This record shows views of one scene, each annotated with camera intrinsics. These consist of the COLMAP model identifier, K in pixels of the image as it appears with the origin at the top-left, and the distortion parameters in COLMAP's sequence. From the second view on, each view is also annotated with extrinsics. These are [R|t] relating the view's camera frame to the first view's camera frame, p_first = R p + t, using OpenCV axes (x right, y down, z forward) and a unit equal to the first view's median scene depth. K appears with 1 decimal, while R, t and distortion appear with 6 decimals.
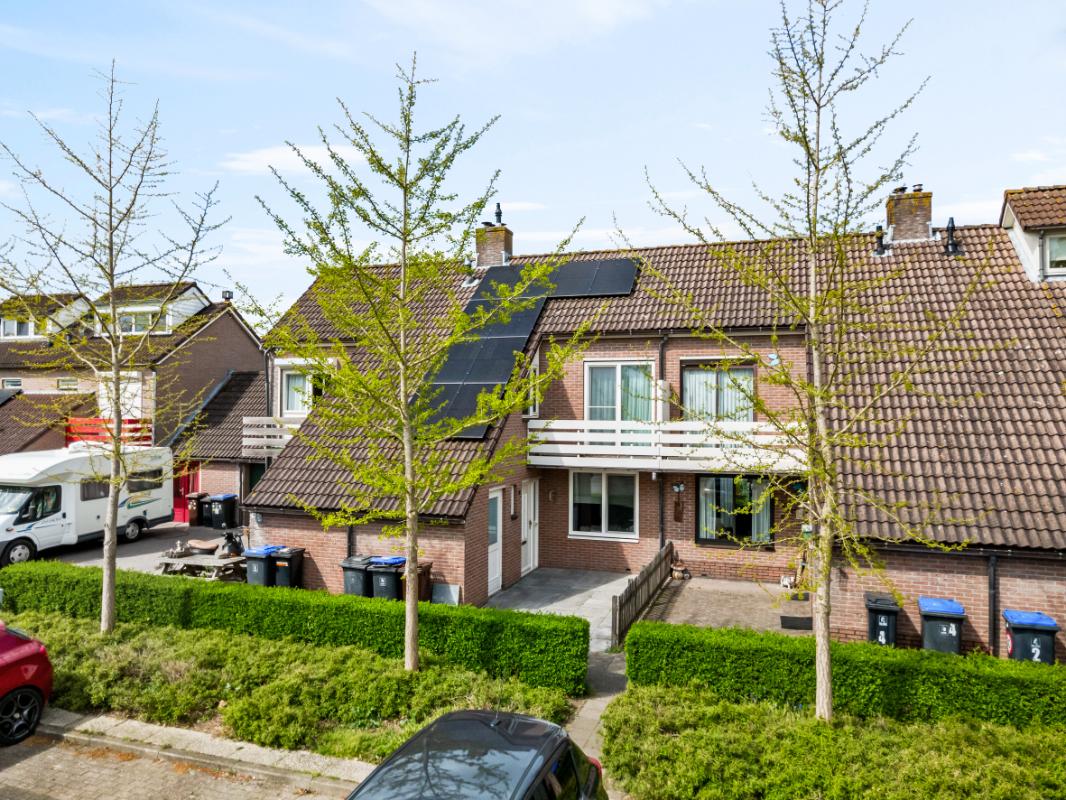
lens RADIAL K [[745.2, 0, 533.7], [0, 745.2, 396.0], [0, 0, 1]] dist [-0.002944, 0.010849]
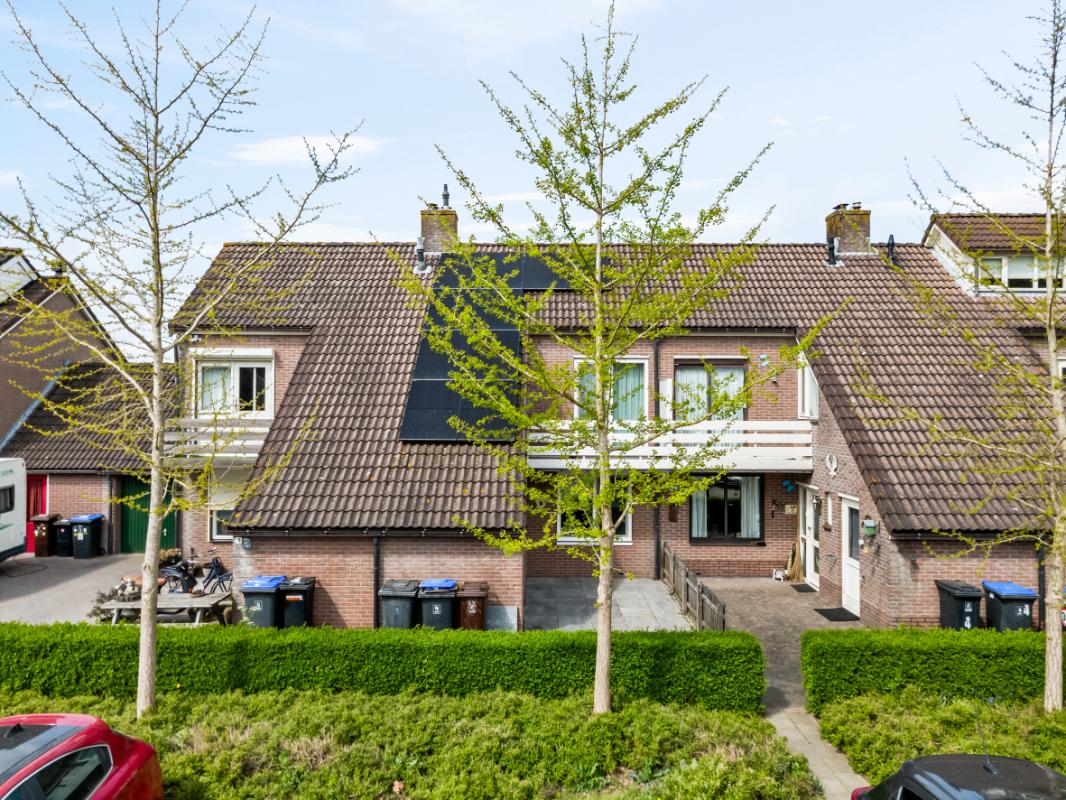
lens RADIAL K [[745.2, 0, 533.1], [0, 745.2, 395.9], [0, 0, 1]] dist [-0.002944, 0.010849]
pose [[0.949629, 0.003011, 0.313361, -0.292468], [-0.004030, 0.999988, 0.002604, -0.000714], [-0.313350, -0.003736, 0.949631, 0.115621]]
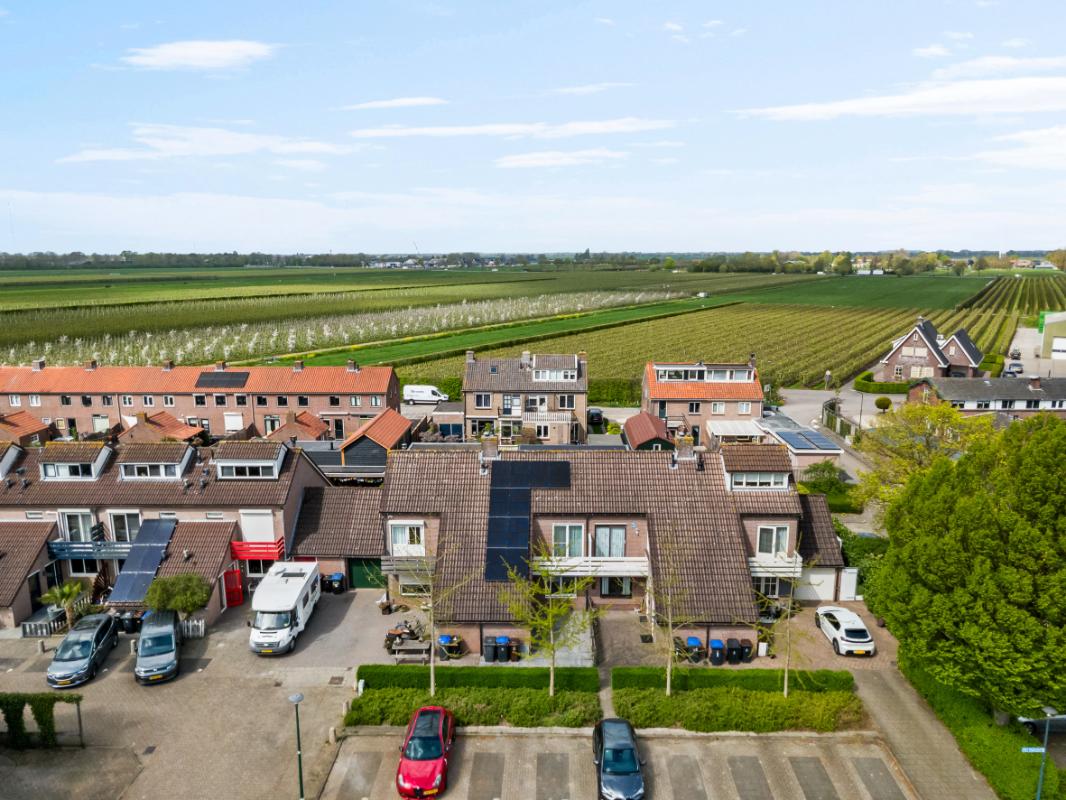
lens RADIAL K [[745.2, 0, 532.5], [0, 745.2, 399.7], [0, 0, 1]] dist [-0.002944, 0.010849]
pose [[0.953161, -0.072695, 0.293597, -0.641713], [0.006737, 0.975550, 0.219675, -0.937999], [-0.302388, -0.207407, 0.930346, -1.021398]]
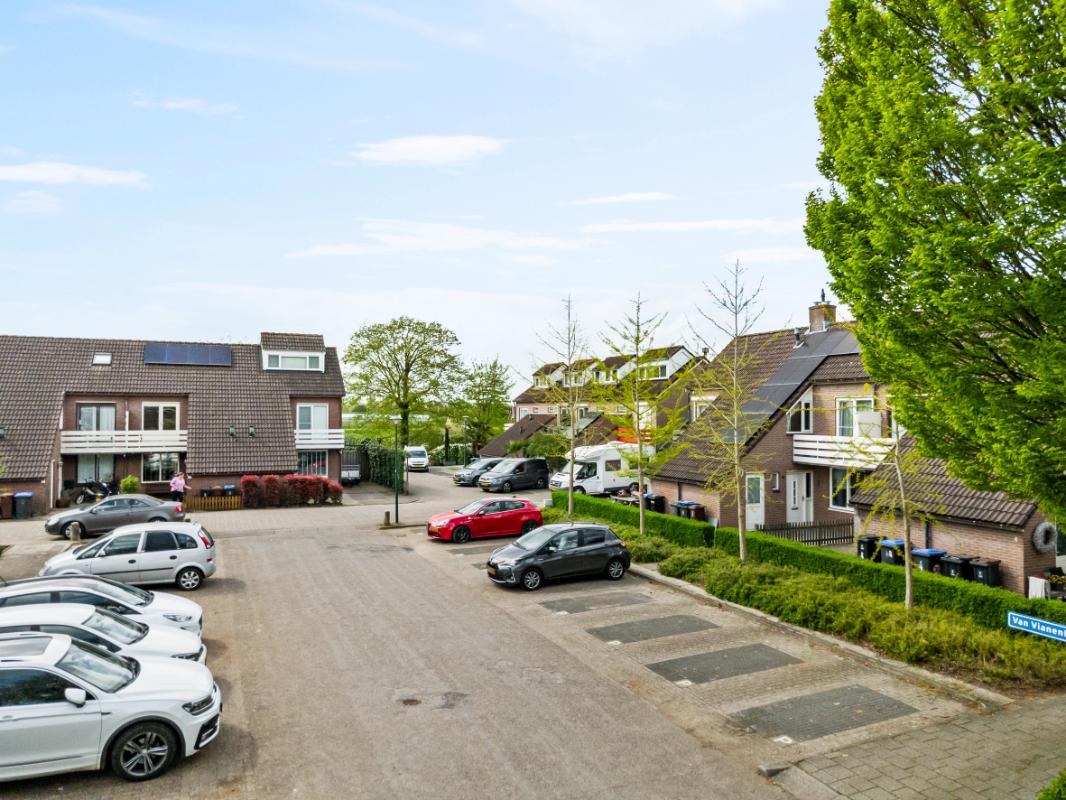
lens RADIAL K [[745.2, 0, 533.3], [0, 745.2, 398.4], [0, 0, 1]] dist [-0.002944, 0.010849]
pose [[0.679861, -0.017870, -0.733123, 0.816918], [0.014998, 0.999833, -0.010462, -0.039864], [0.733187, -0.003883, 0.680016, -0.556092]]
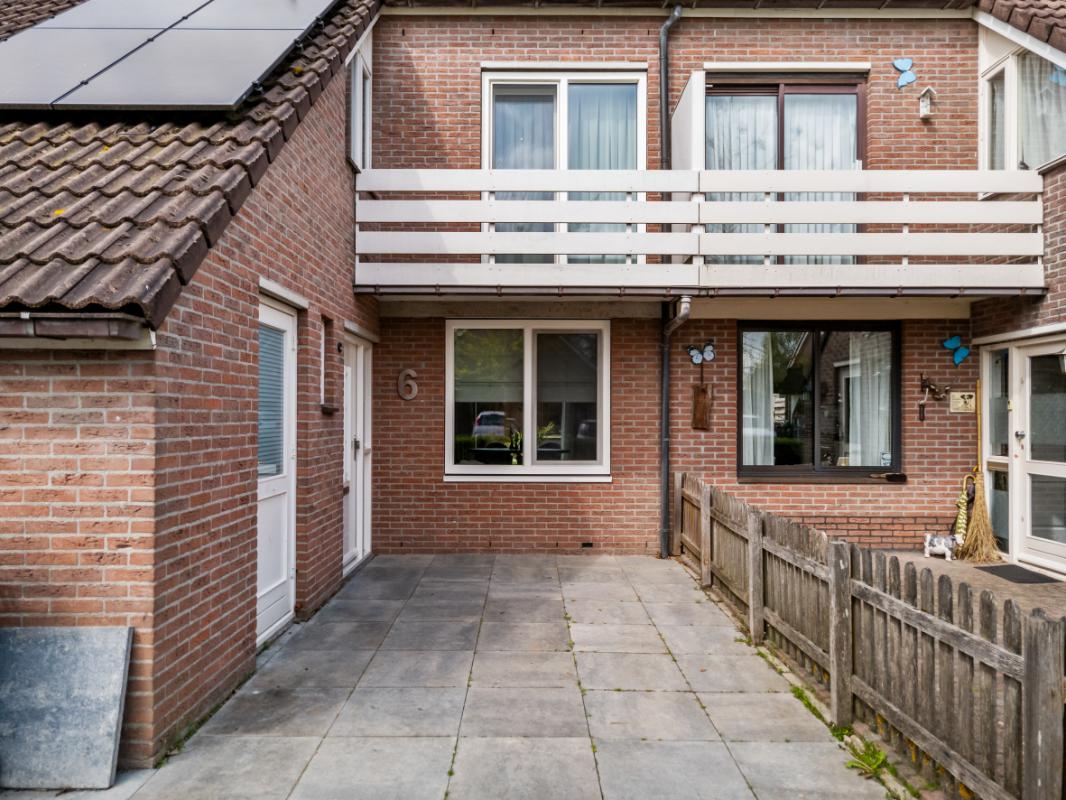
lens RADIAL K [[745.2, 0, 530.8], [0, 745.2, 410.2], [0, 0, 1]] dist [-0.002944, 0.010849]
pose [[0.946541, -0.001572, 0.322581, -0.046491], [-0.002682, 0.999915, 0.012743, 0.150525], [-0.322574, -0.012927, 0.946456, 0.605608]]
